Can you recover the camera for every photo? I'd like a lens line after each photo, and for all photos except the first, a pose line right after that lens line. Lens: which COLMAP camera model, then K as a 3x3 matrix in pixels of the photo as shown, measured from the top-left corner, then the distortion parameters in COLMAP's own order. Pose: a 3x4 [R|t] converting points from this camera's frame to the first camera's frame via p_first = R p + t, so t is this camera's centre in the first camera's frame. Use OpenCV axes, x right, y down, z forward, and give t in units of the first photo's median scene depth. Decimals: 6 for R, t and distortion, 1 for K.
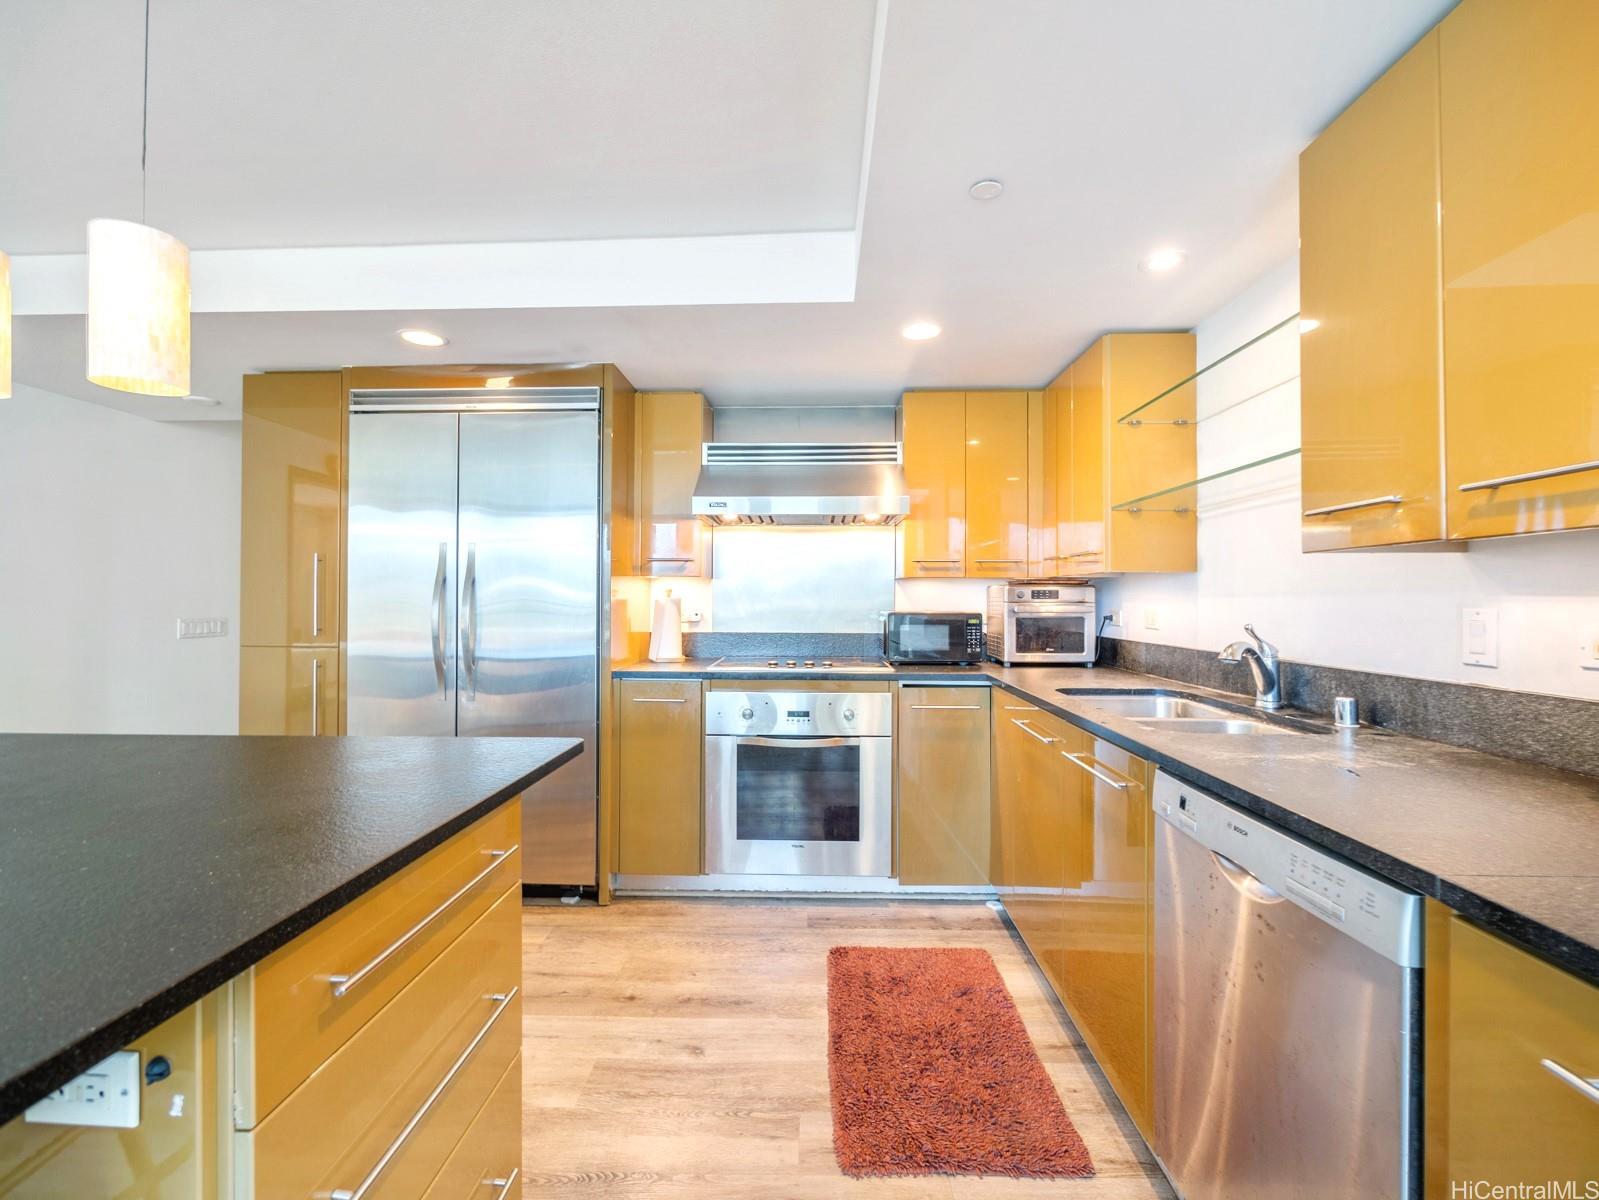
lens RADIAL K [[676.1, 0, 798.5], [0, 676.1, 594.9], [0, 0, 1]] dist [-0.006602, 0.000162]
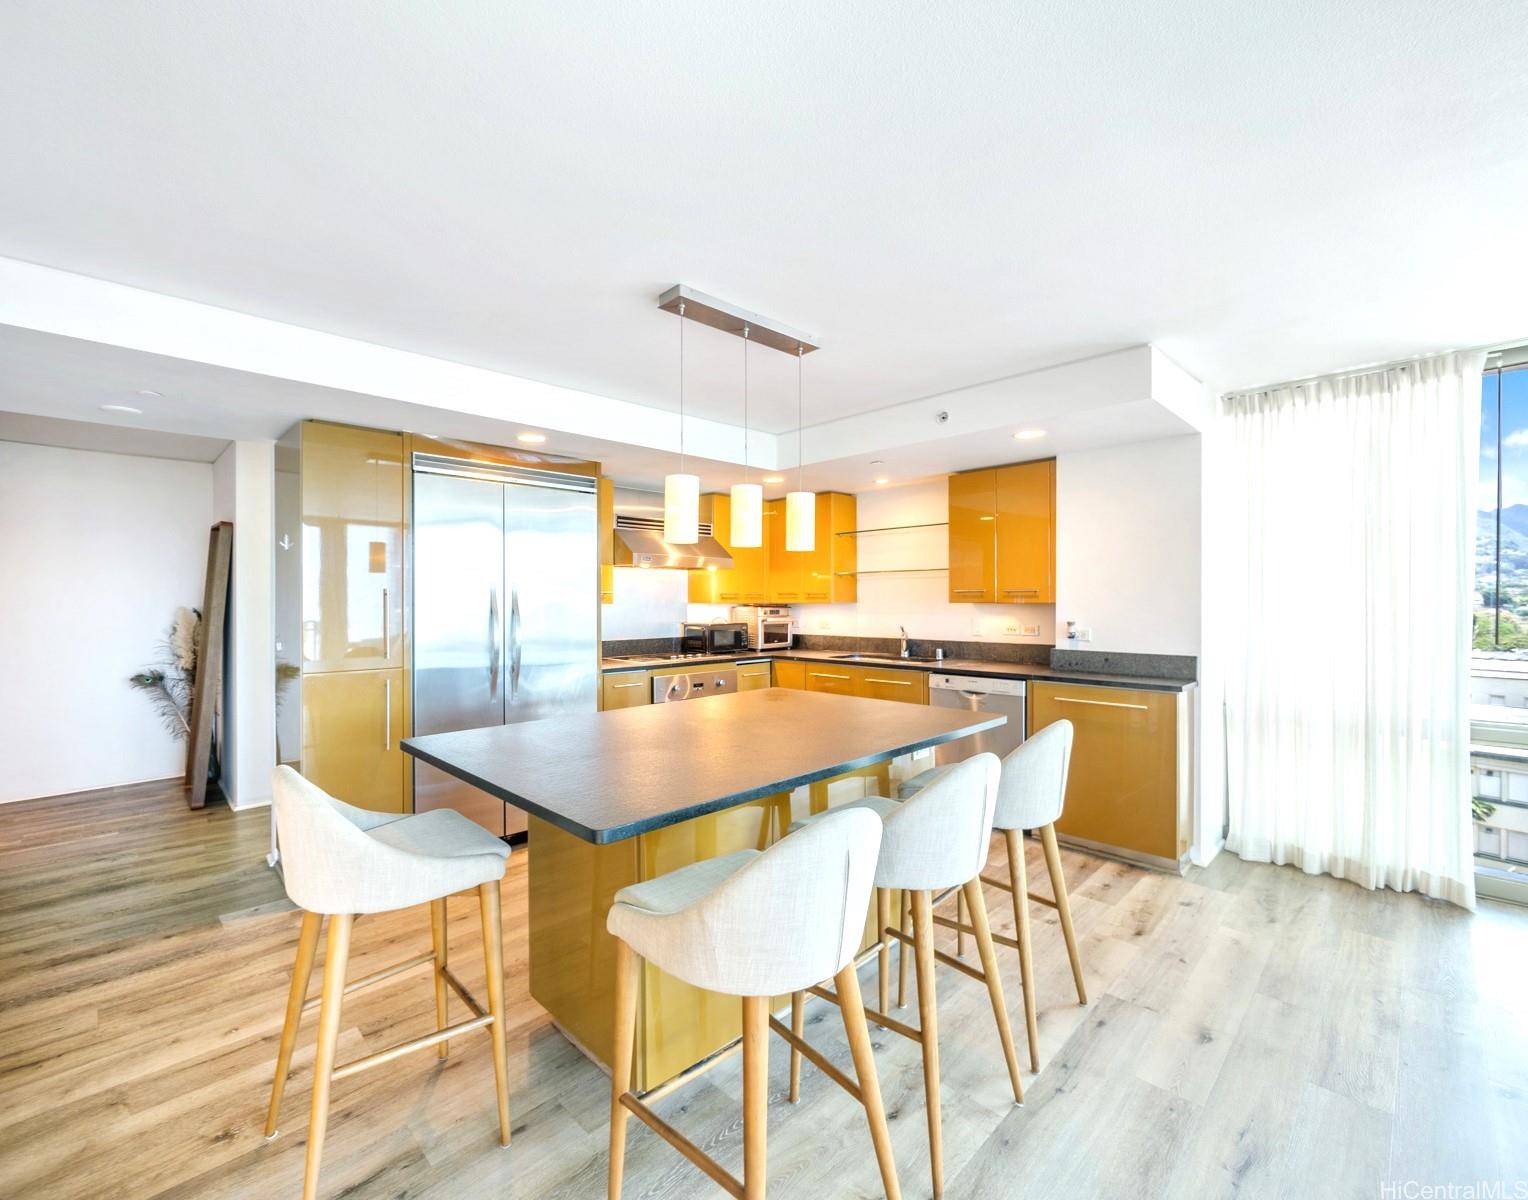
lens RADIAL K [[670.7, 0, 734.8], [0, 670.7, 603.1], [0, 0, 1]] dist [-0.010348, 0.000490]
pose [[0.701202, -0.005365, 0.712943, -1.137488], [0.000348, 0.999974, 0.007183, -0.043285], [-0.712963, -0.004789, 0.701185, -0.255361]]
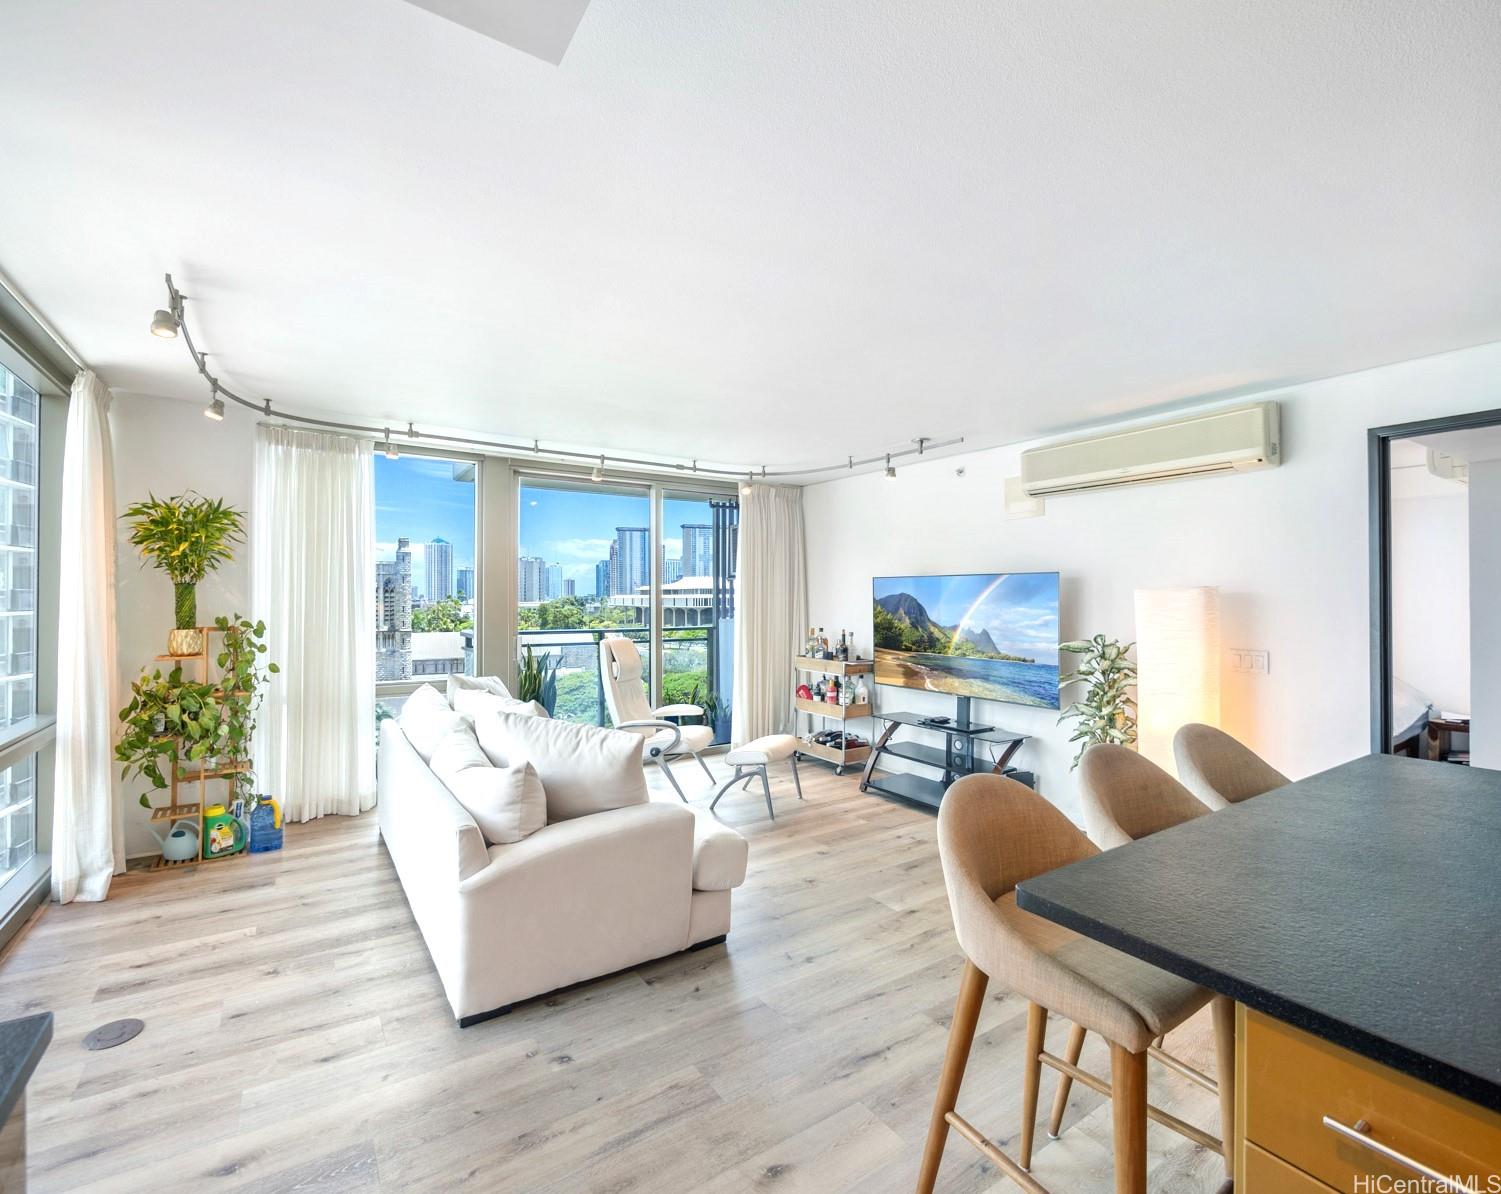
lens RADIAL K [[666.2, 0, 702.7], [0, 666.2, 595.1], [0, 0, 1]] dist [-0.003889, -0.000260]
pose [[-0.834259, -0.004086, -0.551357, 0.169423], [0.003167, 0.999921, -0.012202, -0.044995], [0.551363, -0.011926, -0.834180, 0.358025]]
